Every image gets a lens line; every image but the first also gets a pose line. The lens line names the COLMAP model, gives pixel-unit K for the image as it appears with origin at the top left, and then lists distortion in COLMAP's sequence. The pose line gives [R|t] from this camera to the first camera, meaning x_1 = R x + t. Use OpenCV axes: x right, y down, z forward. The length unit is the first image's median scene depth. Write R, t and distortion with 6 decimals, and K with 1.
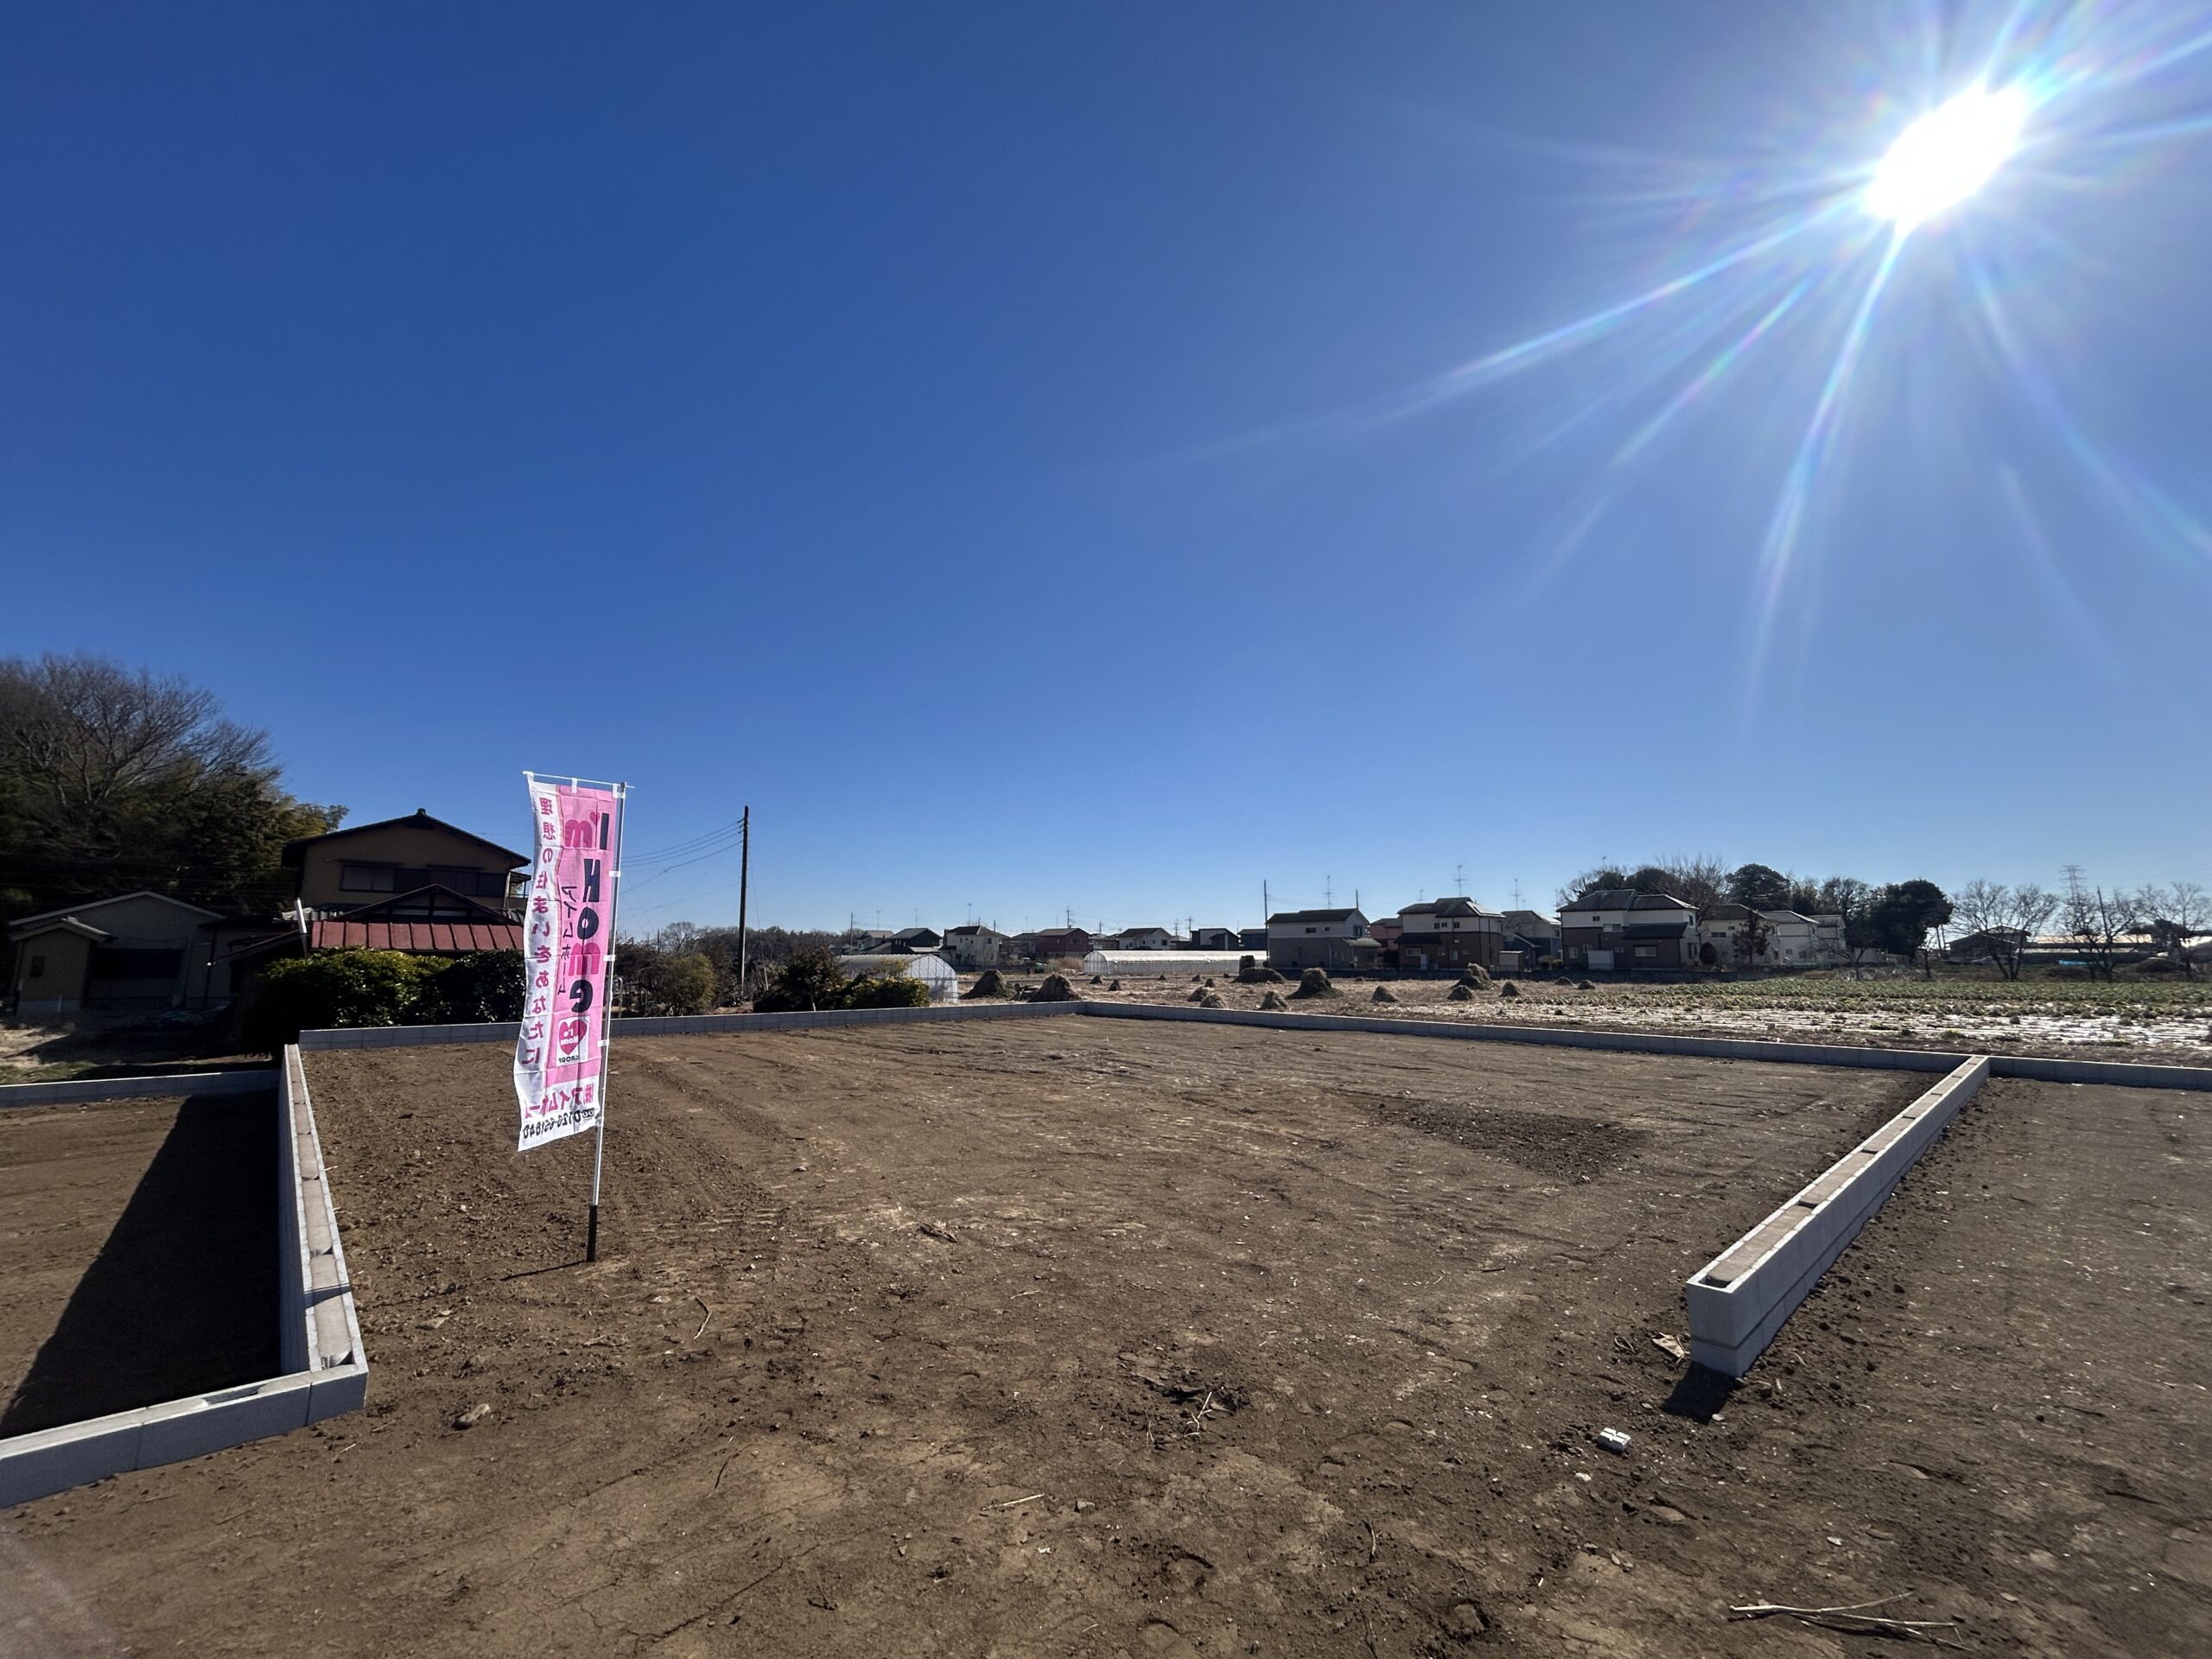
lens RADIAL K [[892.8, 0, 1102.9], [0, 892.8, 825.1], [0, 0, 1]] dist [-0.000306, 0.000473]
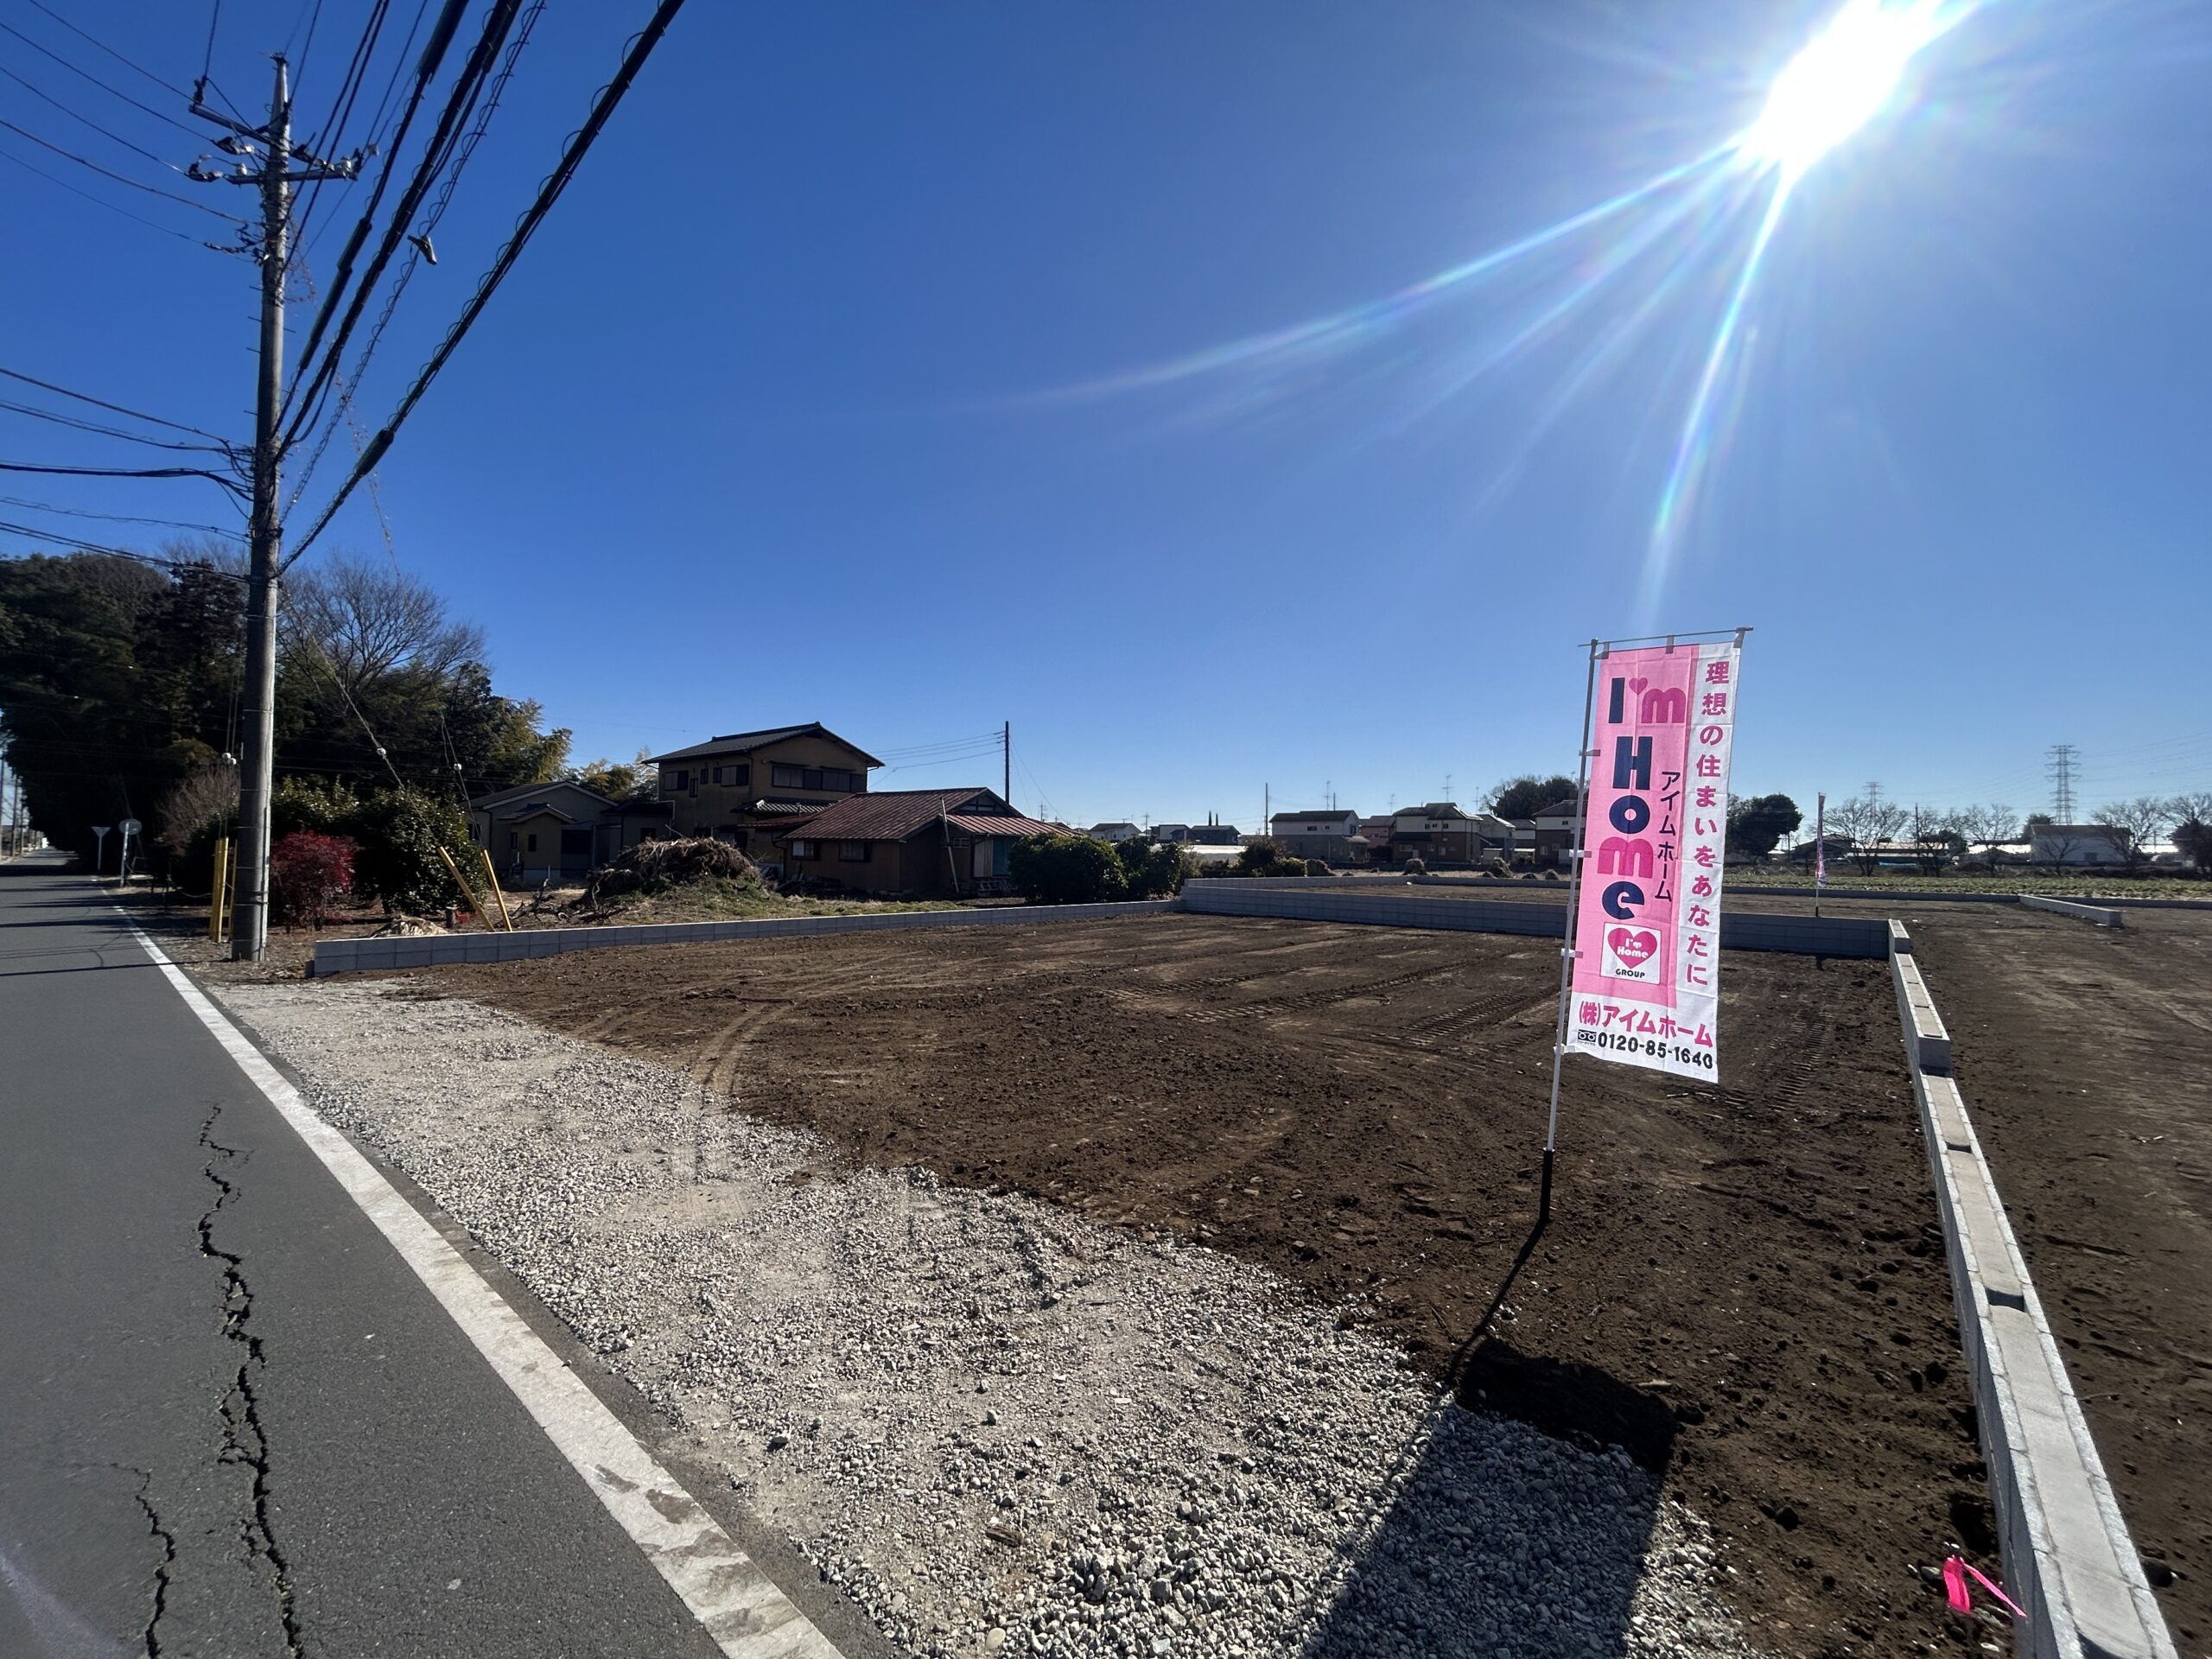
lens RADIAL K [[892.8, 0, 1102.9], [0, 892.8, 825.1], [0, 0, 1]] dist [-0.000306, 0.000473]
pose [[0.992508, 0.016823, 0.121018, -0.178996], [-0.030908, 0.992829, 0.115476, -0.010778], [-0.118208, -0.118351, 0.985911, -0.101905]]
